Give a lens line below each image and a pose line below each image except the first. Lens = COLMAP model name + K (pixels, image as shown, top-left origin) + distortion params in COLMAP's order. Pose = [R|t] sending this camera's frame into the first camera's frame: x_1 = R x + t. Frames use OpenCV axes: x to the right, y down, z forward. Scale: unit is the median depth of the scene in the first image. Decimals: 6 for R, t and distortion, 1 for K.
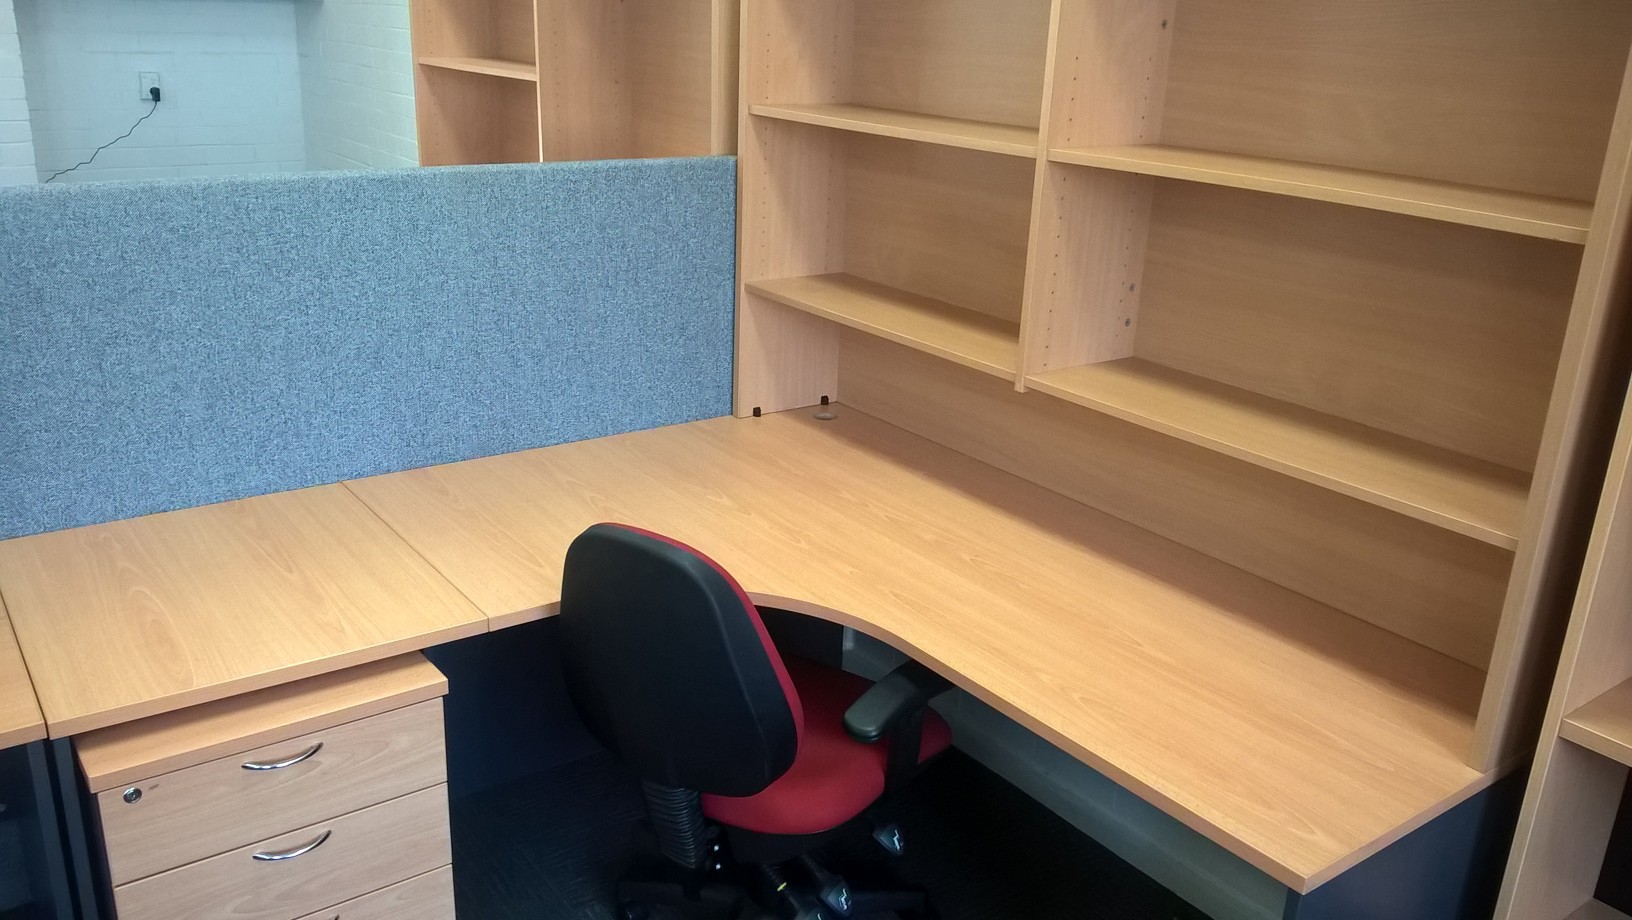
lens RADIAL K [[1316.6, 0, 816.0], [0, 1316.6, 460.0], [0, 0, 1]] dist [0.041815, -0.119626]
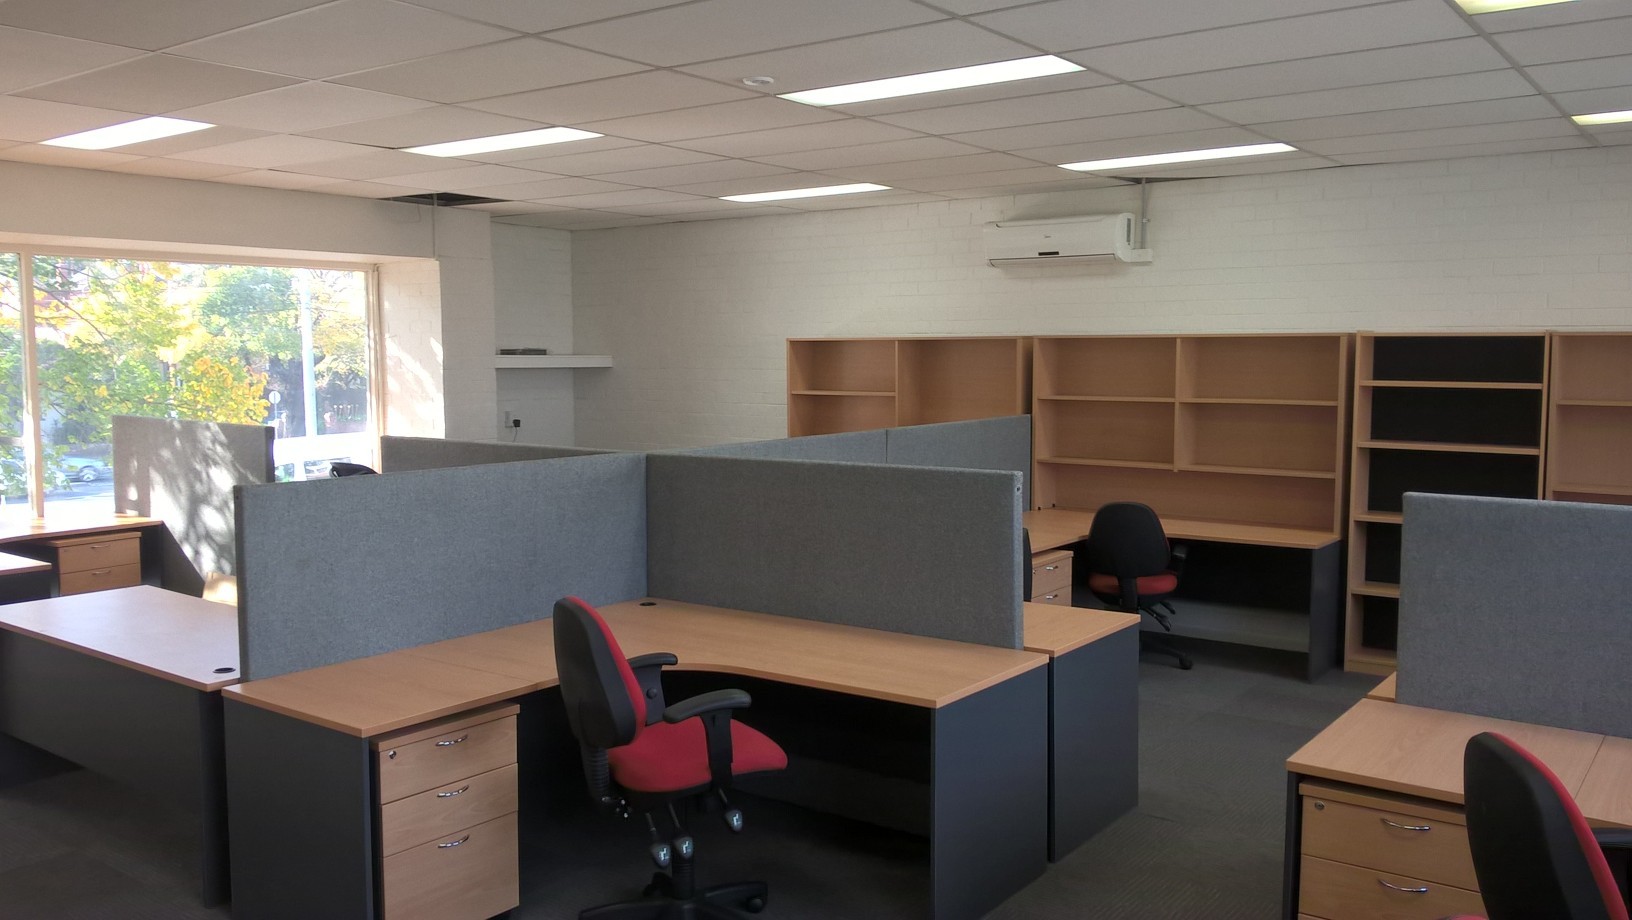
lens RADIAL K [[1279.5, 0, 832.7], [0, 1279.5, 457.1], [0, 0, 1]] dist [0.098200, -0.249853]
pose [[0.952645, -0.069138, 0.296120, -1.540103], [0.137342, 0.966653, -0.216145, 0.468603], [-0.271301, 0.246579, 0.930373, -1.683103]]
